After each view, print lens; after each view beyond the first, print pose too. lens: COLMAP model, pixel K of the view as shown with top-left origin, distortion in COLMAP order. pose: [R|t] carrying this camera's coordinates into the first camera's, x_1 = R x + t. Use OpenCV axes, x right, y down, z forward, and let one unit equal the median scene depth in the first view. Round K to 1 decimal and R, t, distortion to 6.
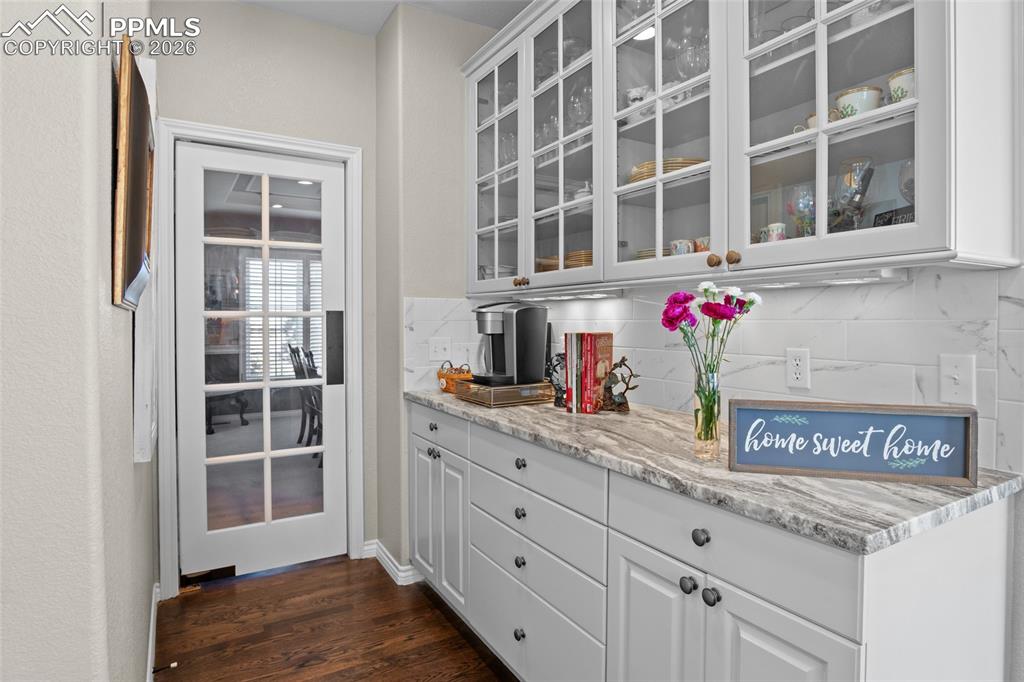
lens RADIAL K [[559.2, 0, 512.0], [0, 559.2, 325.9], [0, 0, 1]] dist [-0.027315, 0.001312]
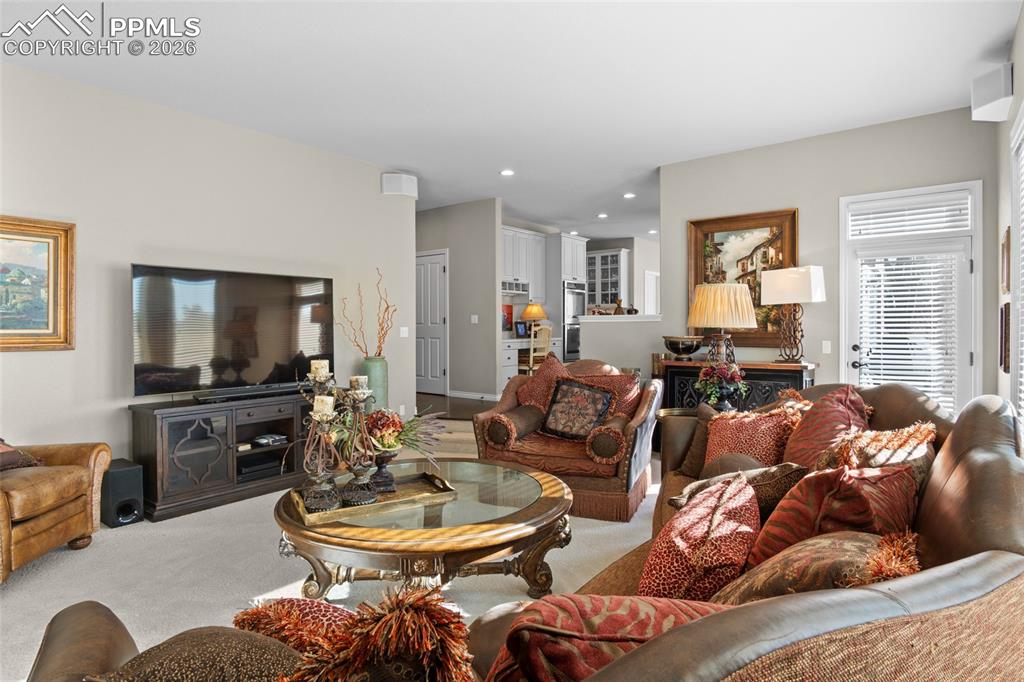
lens RADIAL K [[559.2, 0, 512.0], [0, 559.2, 325.9], [0, 0, 1]] dist [-0.027315, 0.001312]
pose [[0.936922, -0.006561, 0.349477, -2.303200], [0.007872, 0.999966, -0.002331, 0.111842], [-0.349450, 0.004935, 0.936942, -3.905554]]
